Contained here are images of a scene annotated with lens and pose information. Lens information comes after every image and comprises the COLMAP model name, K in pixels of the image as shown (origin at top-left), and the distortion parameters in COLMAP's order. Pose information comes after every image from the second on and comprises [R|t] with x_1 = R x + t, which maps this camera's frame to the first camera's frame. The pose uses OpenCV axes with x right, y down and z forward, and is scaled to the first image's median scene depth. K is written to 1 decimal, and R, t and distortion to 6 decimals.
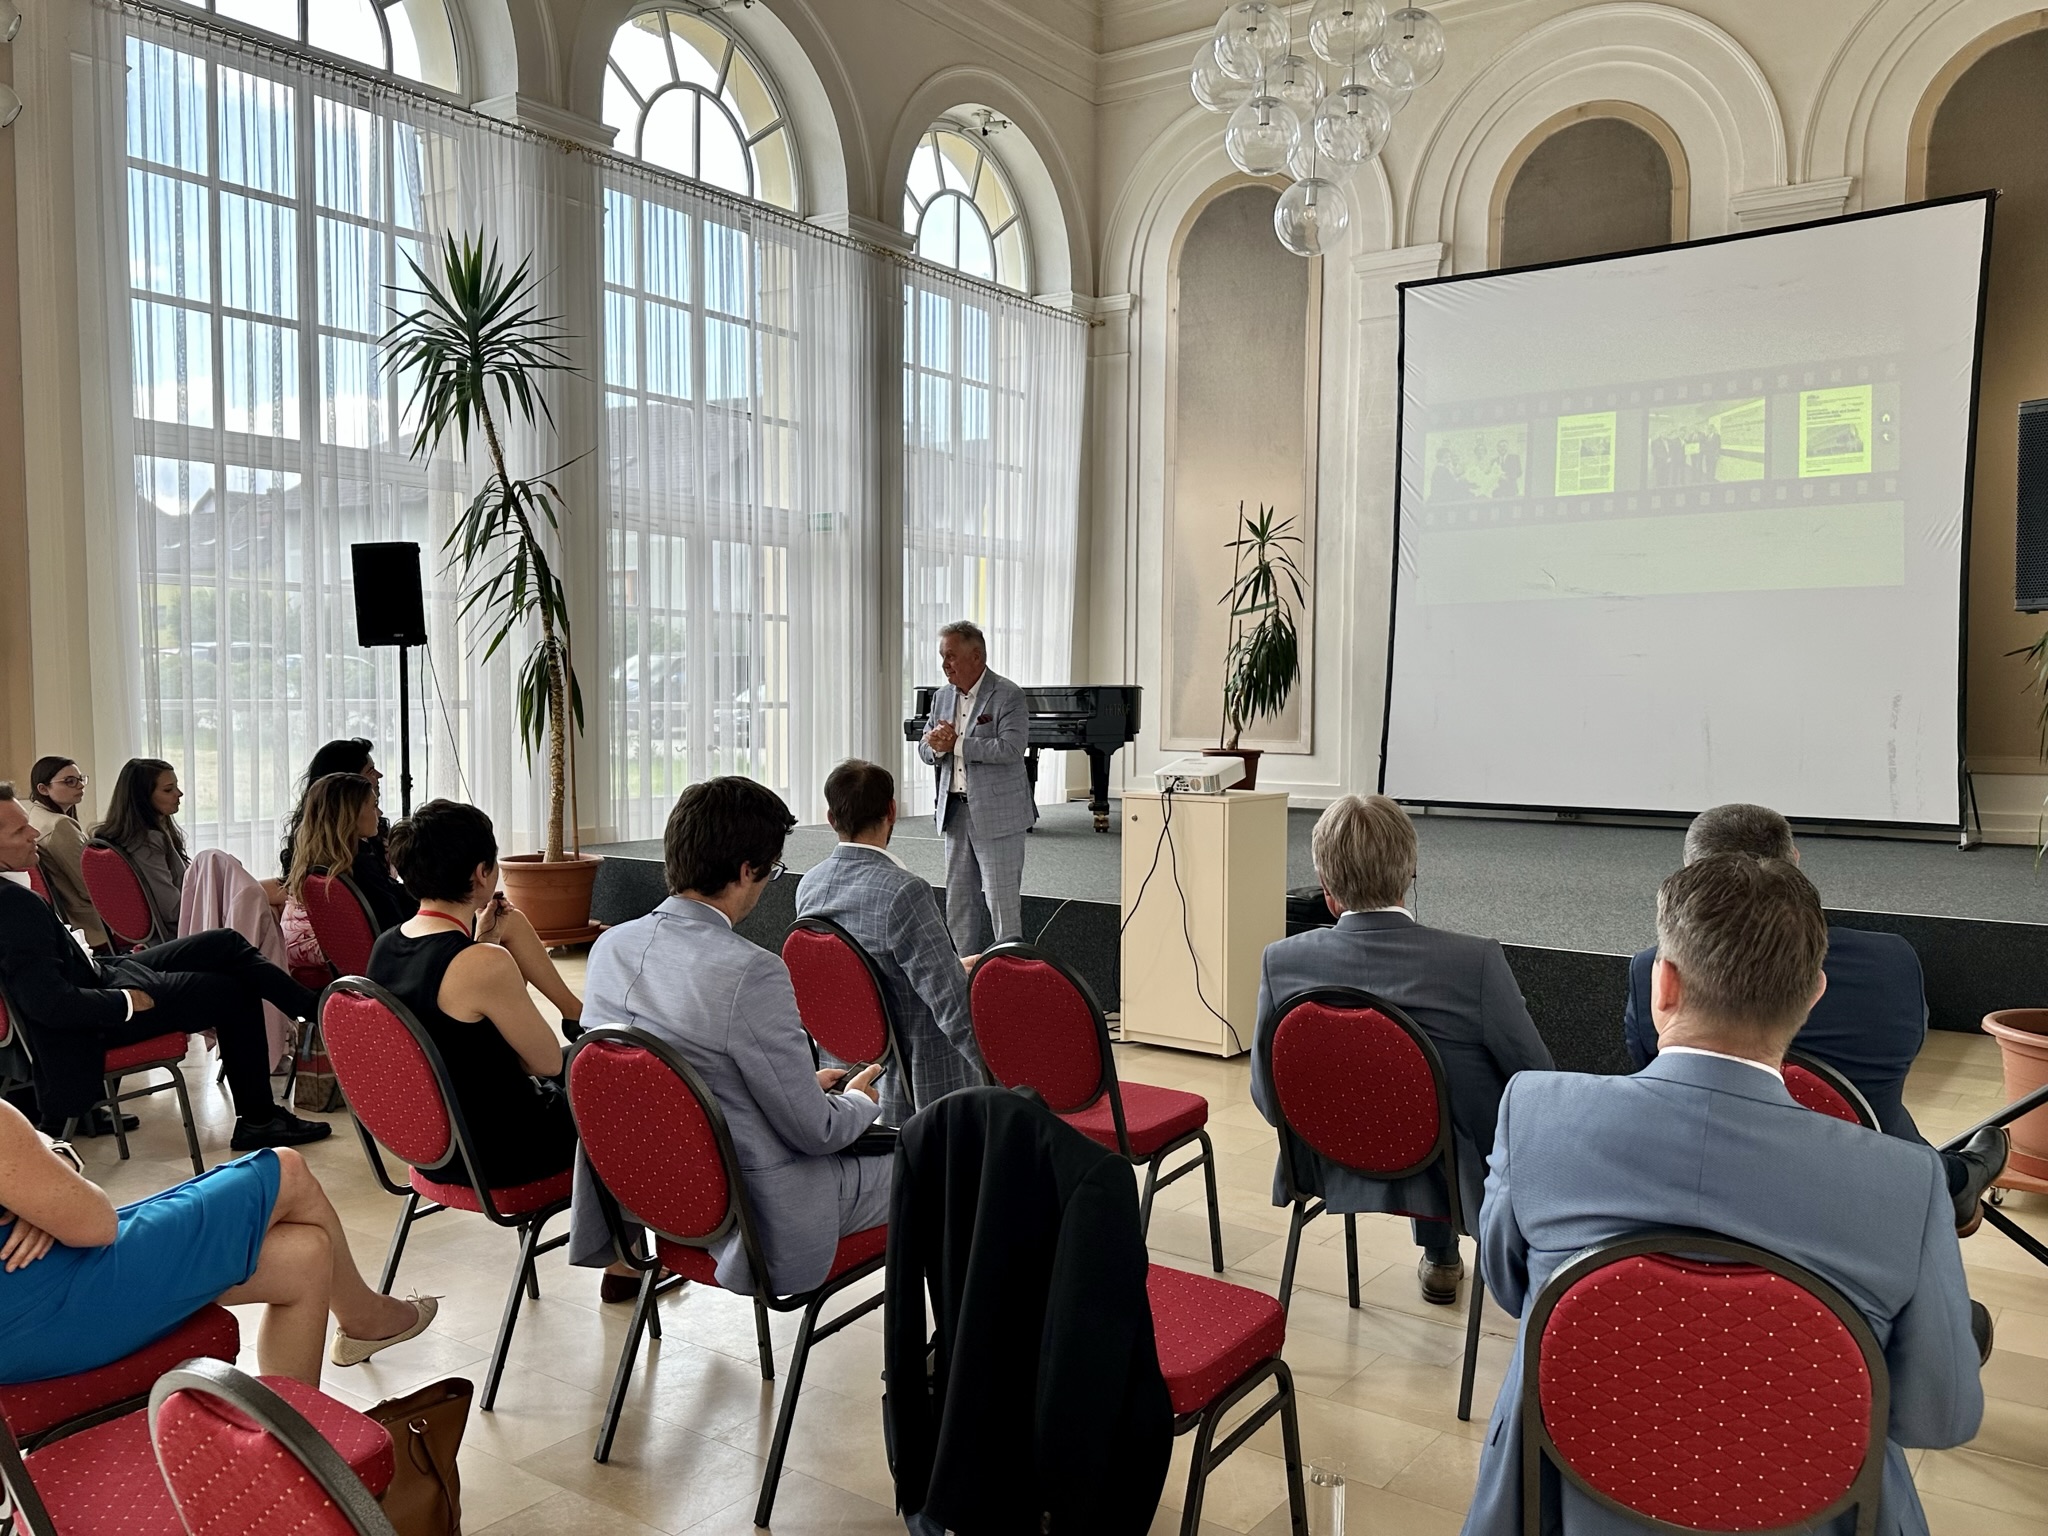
lens RADIAL K [[1671.9, 0, 1015.2], [0, 1671.9, 767.5], [0, 0, 1]] dist [-0.001009, -0.000059]
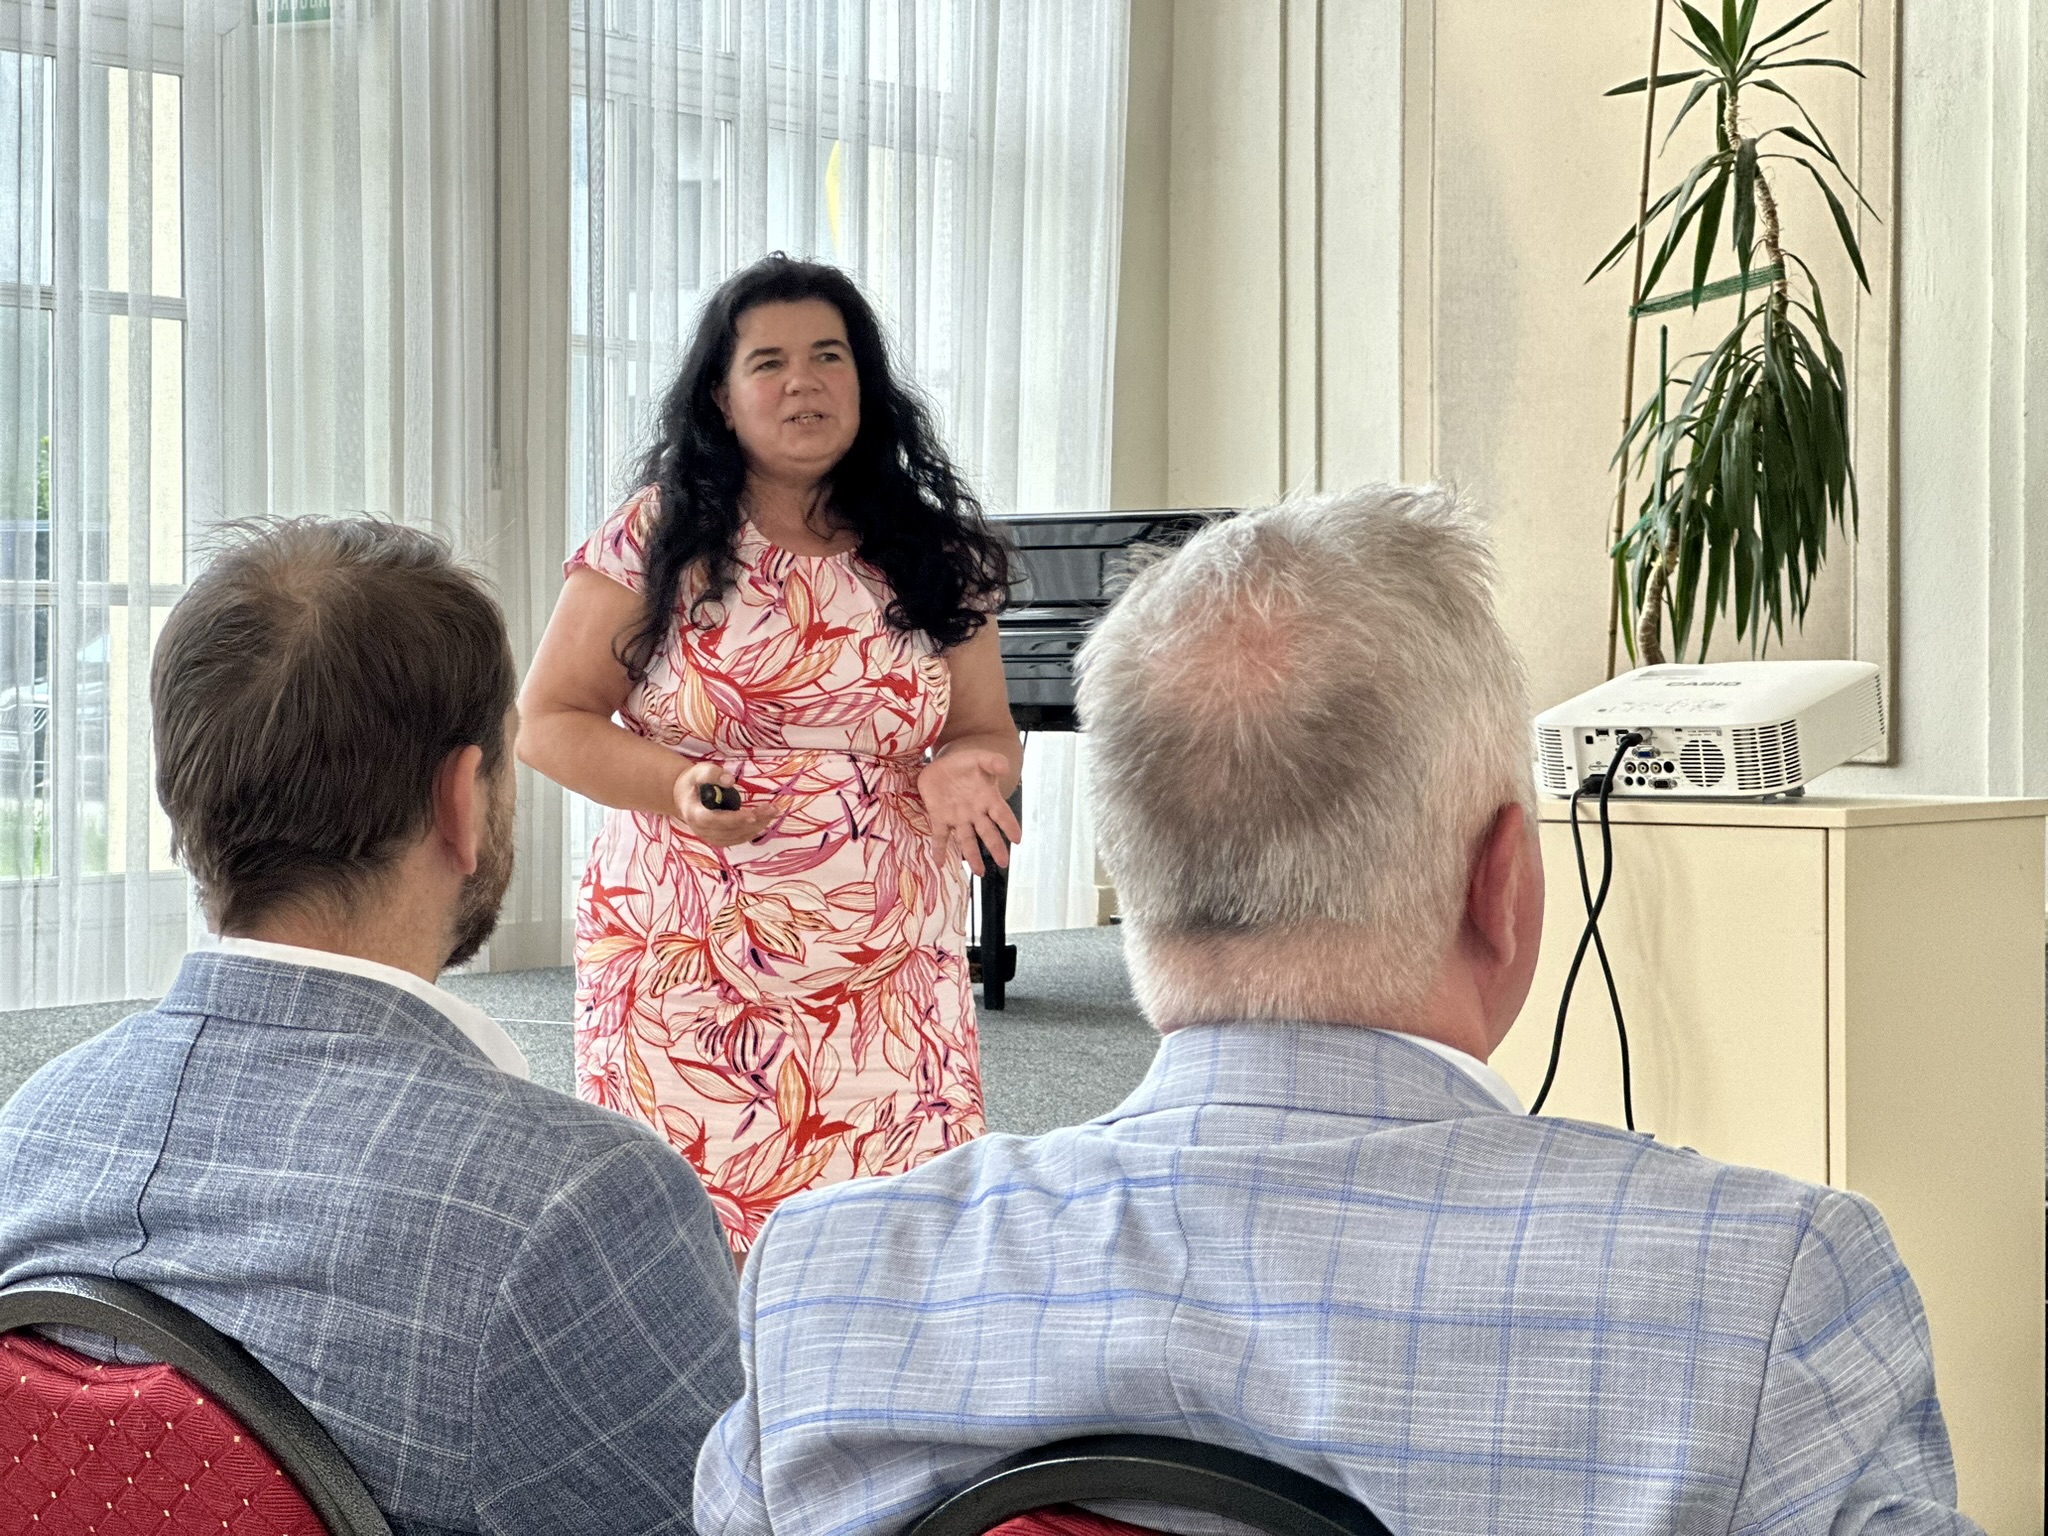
lens RADIAL K [[4595.5, 0, 1028.6], [0, 4595.5, 765.7], [0, 0, 1]] dist [0.062890, 0.000000]
pose [[0.999629, -0.007951, 0.026036, -0.005579], [0.008602, 0.999650, -0.025011, 0.013341], [-0.025828, 0.025226, 0.999348, 0.152243]]
